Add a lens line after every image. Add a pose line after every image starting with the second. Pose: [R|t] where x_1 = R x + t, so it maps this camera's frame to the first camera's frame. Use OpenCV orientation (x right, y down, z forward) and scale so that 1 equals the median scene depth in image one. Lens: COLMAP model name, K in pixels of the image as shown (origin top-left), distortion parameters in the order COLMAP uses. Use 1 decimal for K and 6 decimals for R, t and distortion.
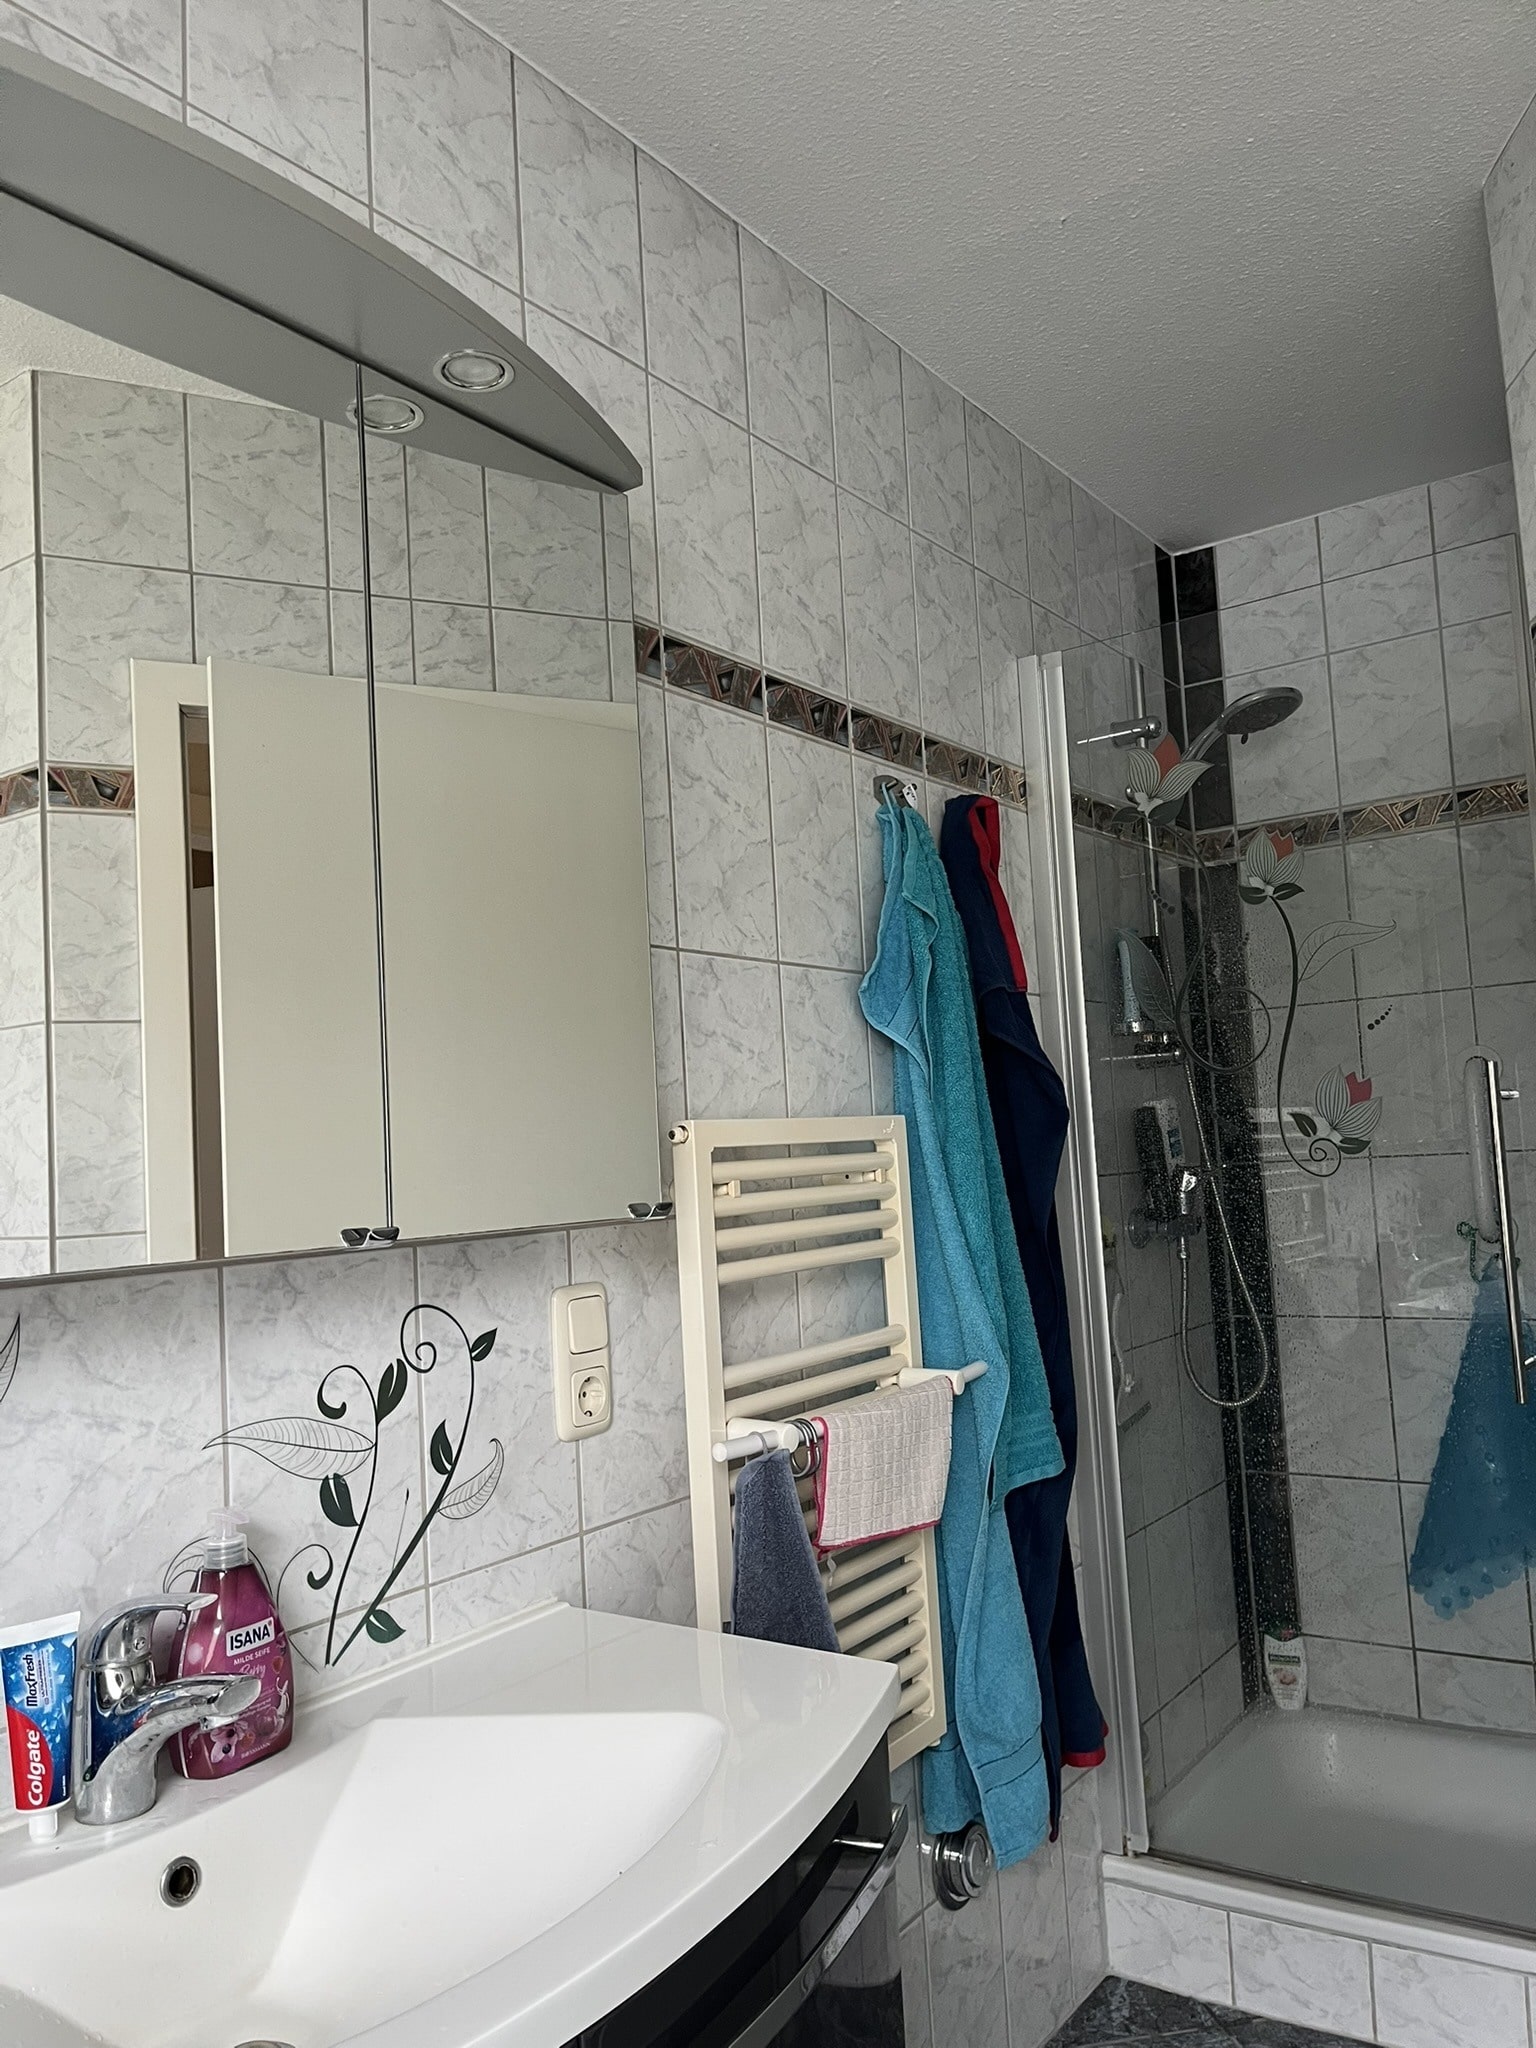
lens RADIAL K [[1552.2, 0, 767.8], [0, 1552.2, 1030.5], [0, 0, 1]] dist [0.040043, -0.081810]
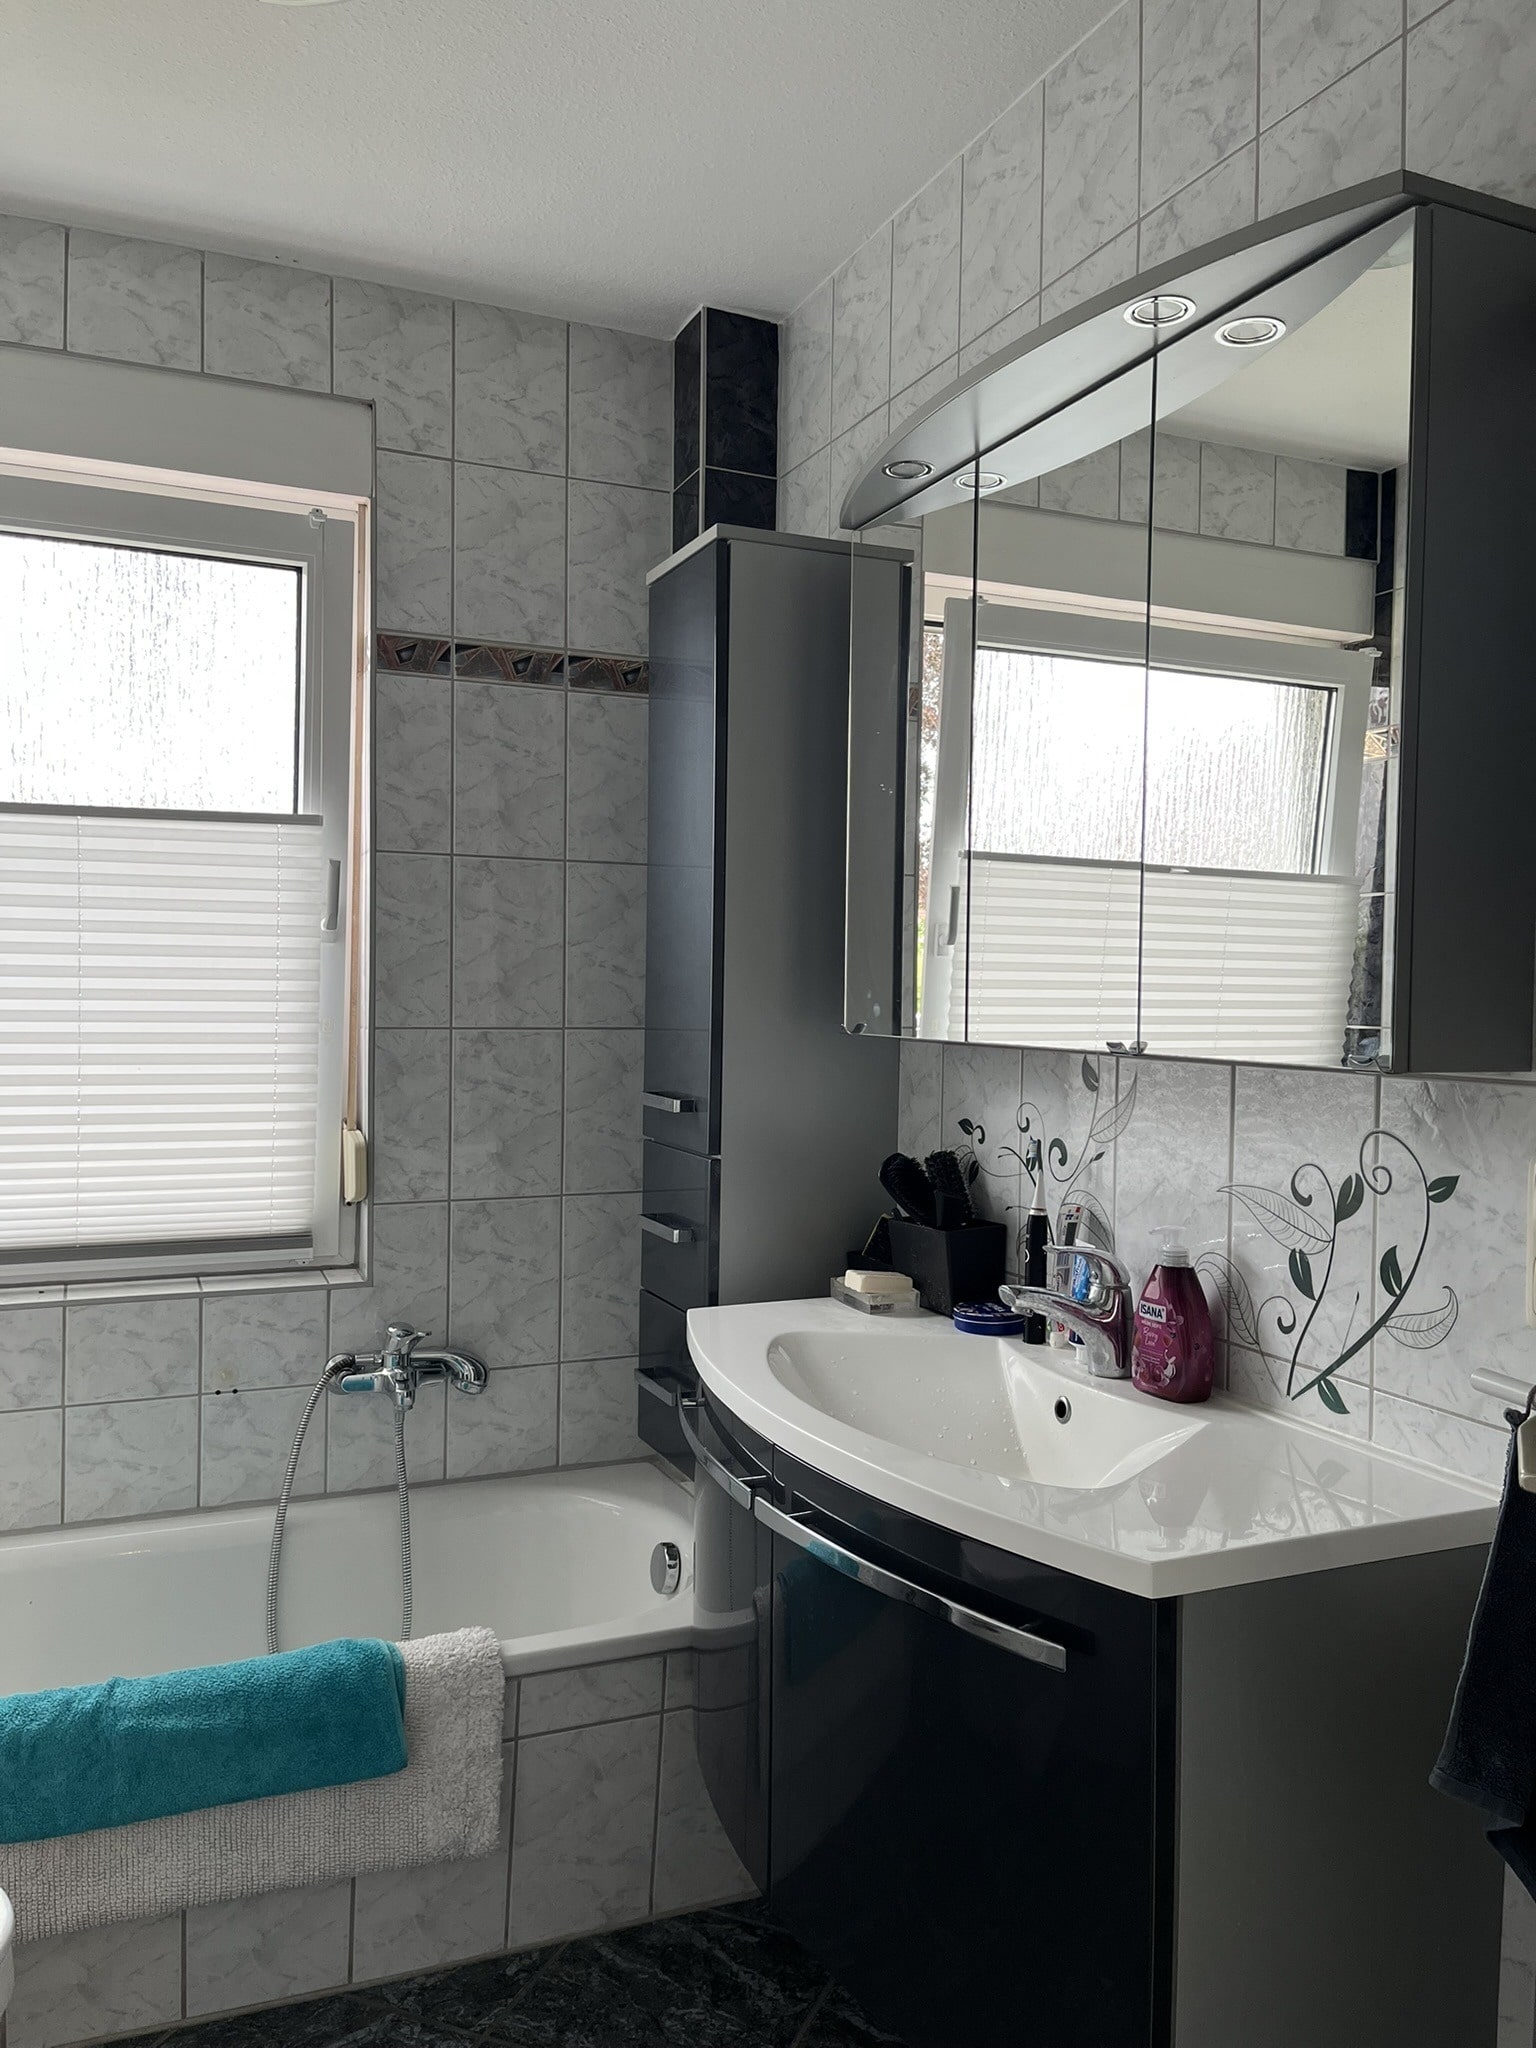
lens RADIAL K [[1552.2, 0, 767.6], [0, 1552.2, 1019.8], [0, 0, 1]] dist [0.040043, -0.081810]
pose [[-0.514349, 0.061584, -0.855367, 0.911550], [0.083179, 0.996298, 0.021714, 0.044997], [0.853538, -0.059980, -0.517567, 1.226889]]
